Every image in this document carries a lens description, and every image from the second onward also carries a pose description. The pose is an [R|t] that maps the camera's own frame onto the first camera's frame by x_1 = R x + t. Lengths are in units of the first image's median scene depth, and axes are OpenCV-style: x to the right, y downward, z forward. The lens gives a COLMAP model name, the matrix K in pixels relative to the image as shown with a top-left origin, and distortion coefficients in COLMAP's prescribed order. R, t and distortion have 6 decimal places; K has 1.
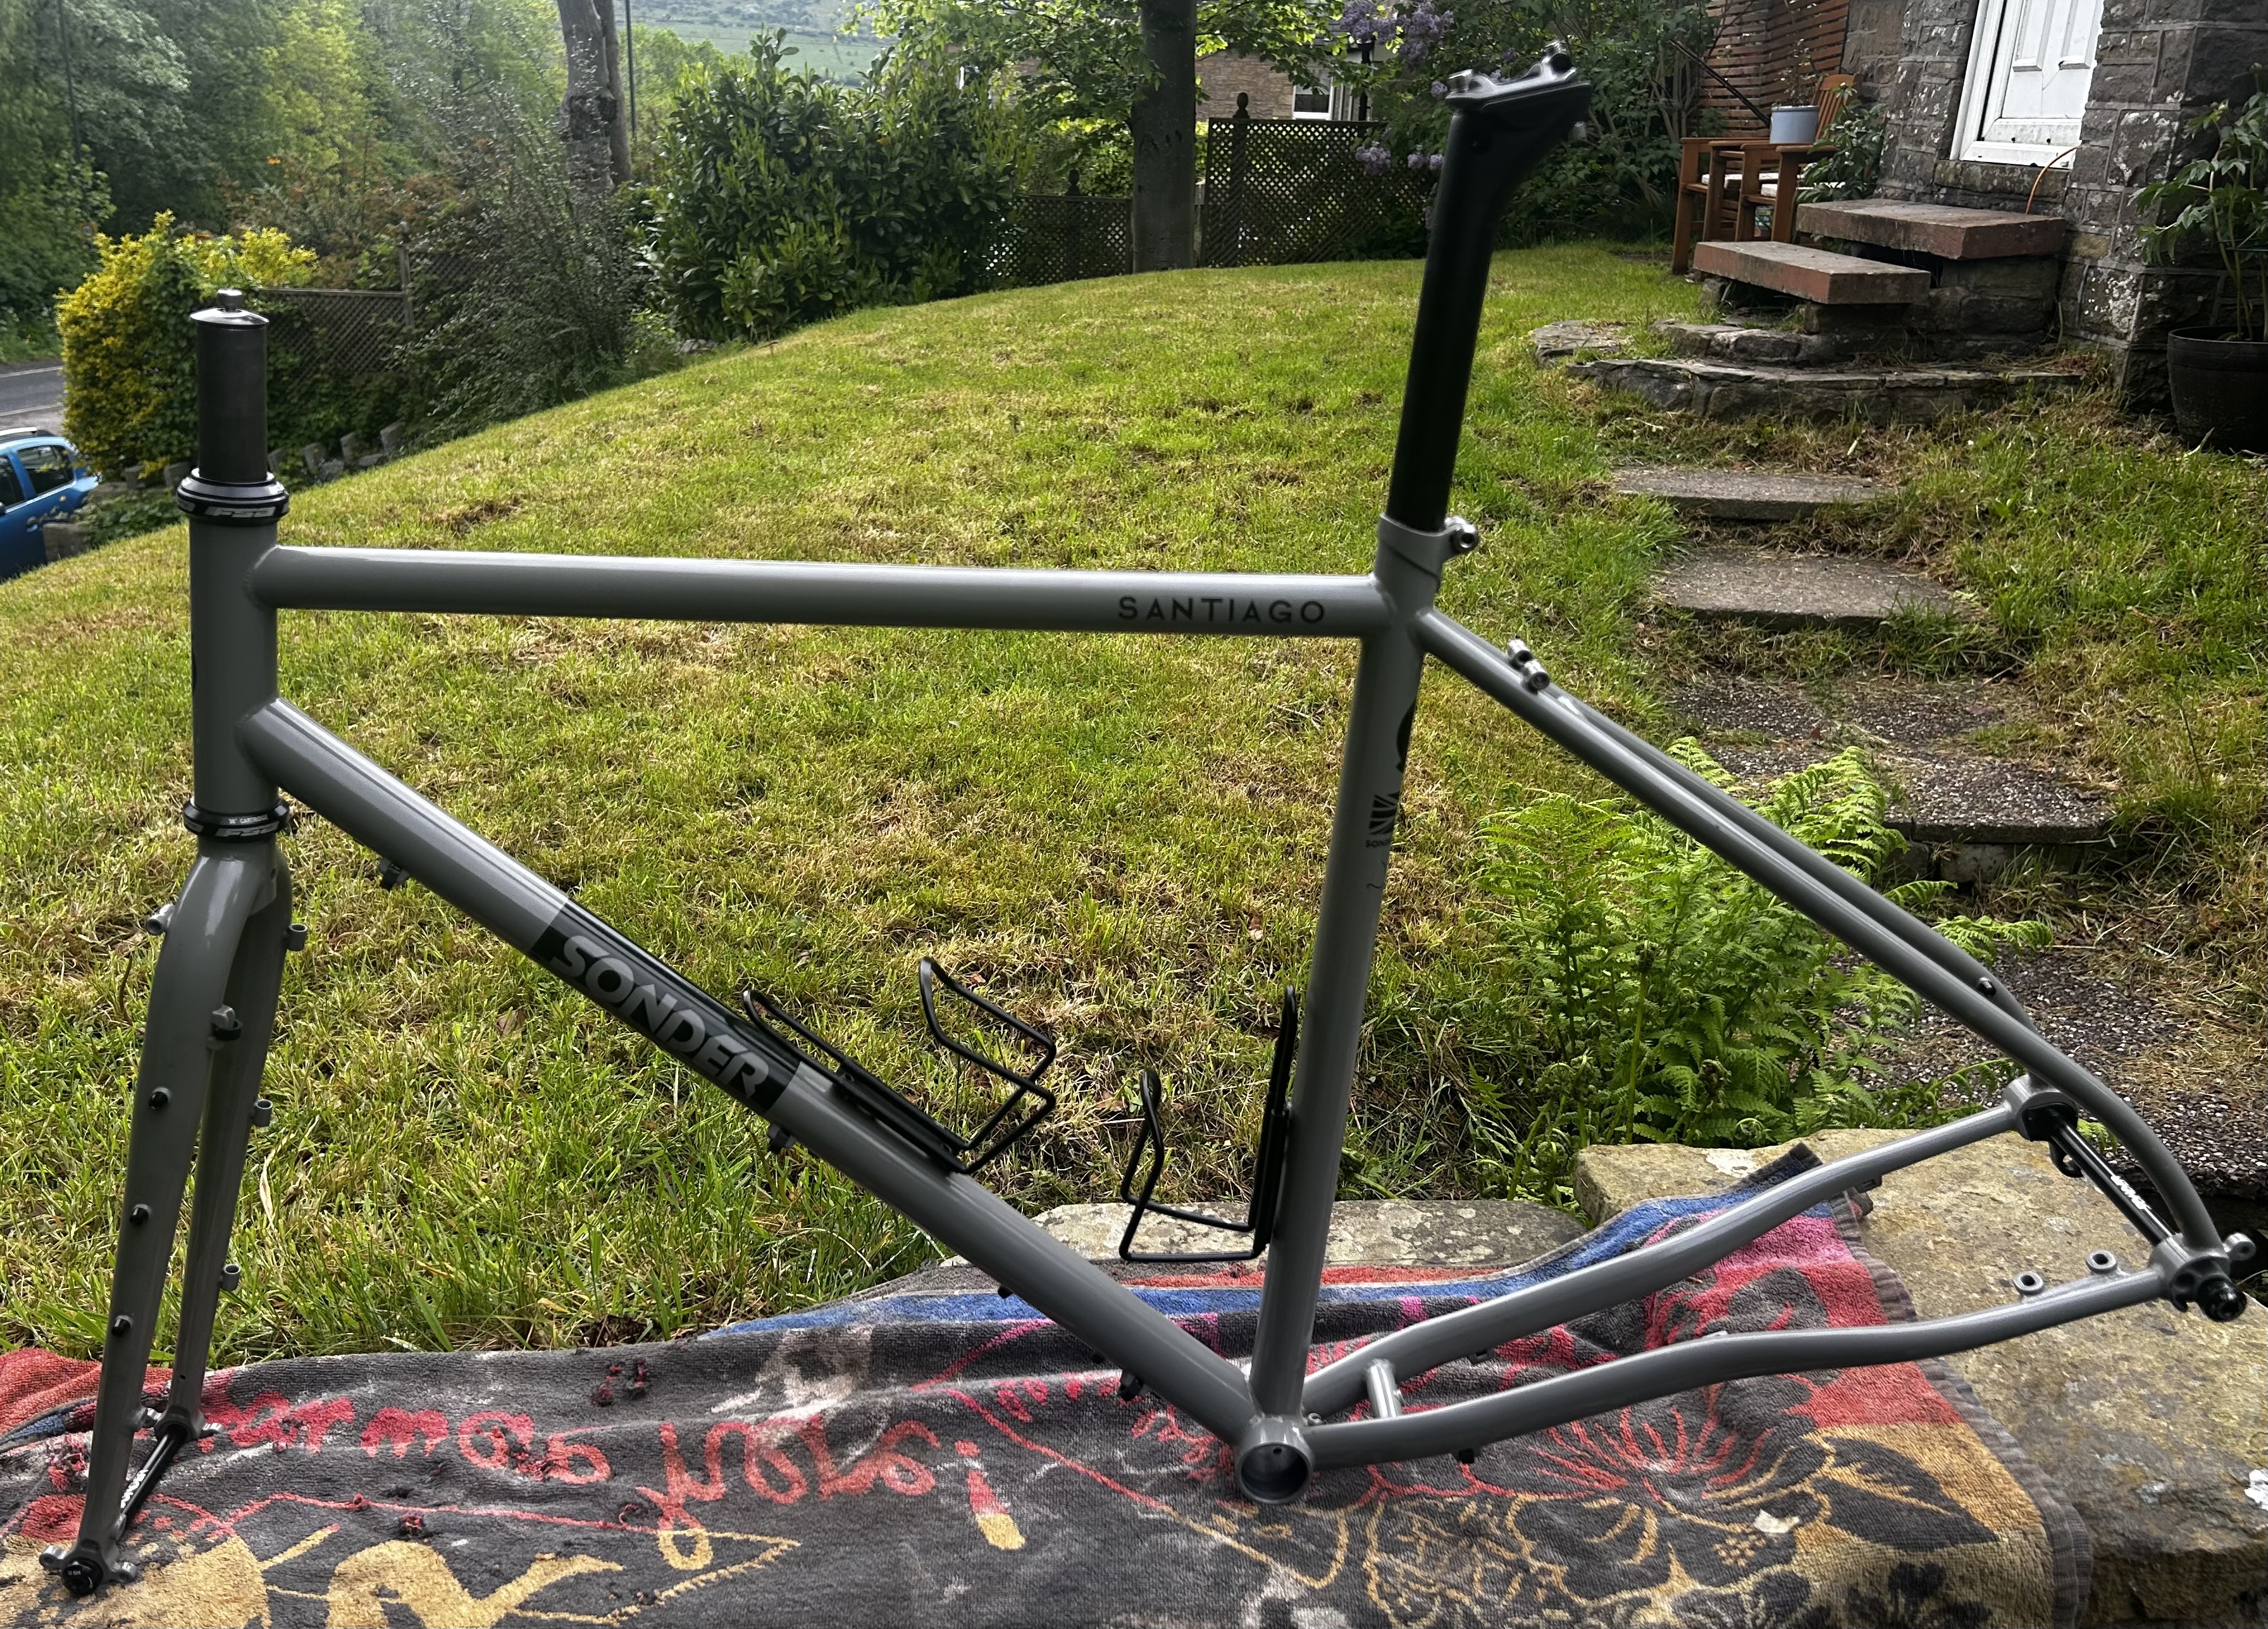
lens RADIAL K [[1924.3, 0, 1047.3], [0, 1924.3, 750.5], [0, 0, 1]] dist [0.042023, -0.036286]
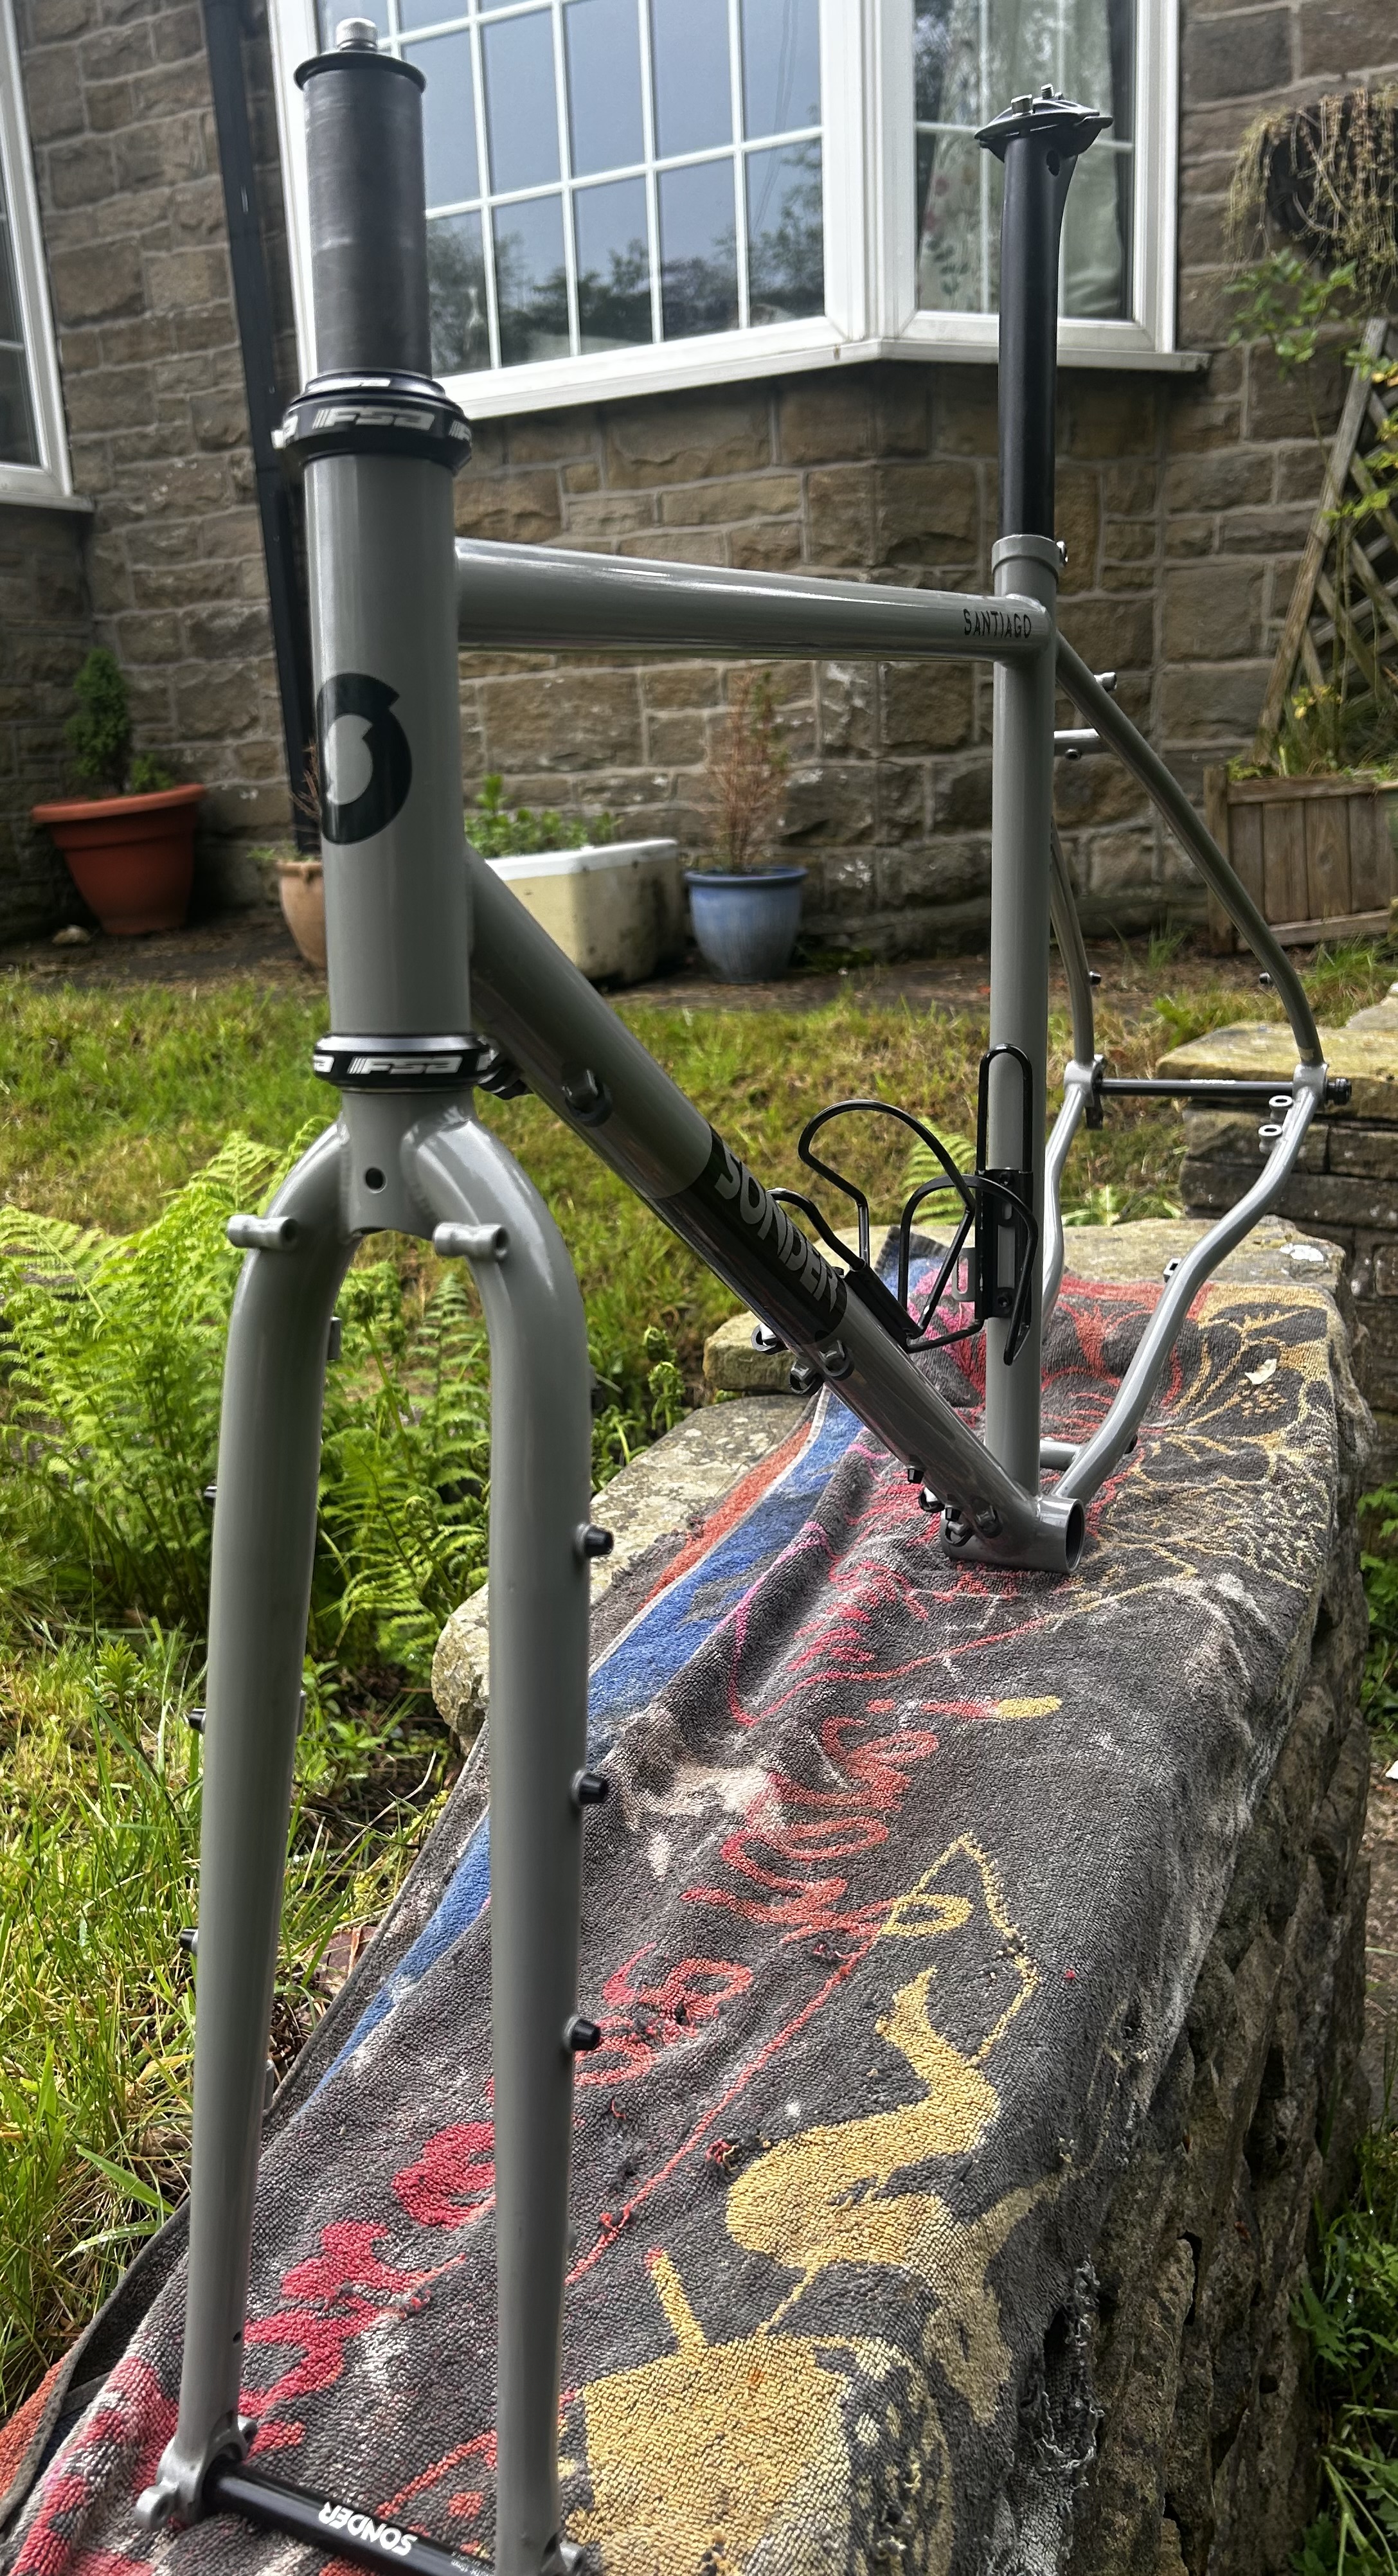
lens RADIAL K [[1946.0, 0, 655.8], [0, 1946.0, 1330.1], [0, 0, 1]] dist [0.035162, -0.034975]
pose [[0.436228, -0.300524, 0.848169, -0.276969], [0.349871, 0.925061, 0.147824, 0.015172], [-0.829033, 0.232265, 0.508683, 0.216221]]
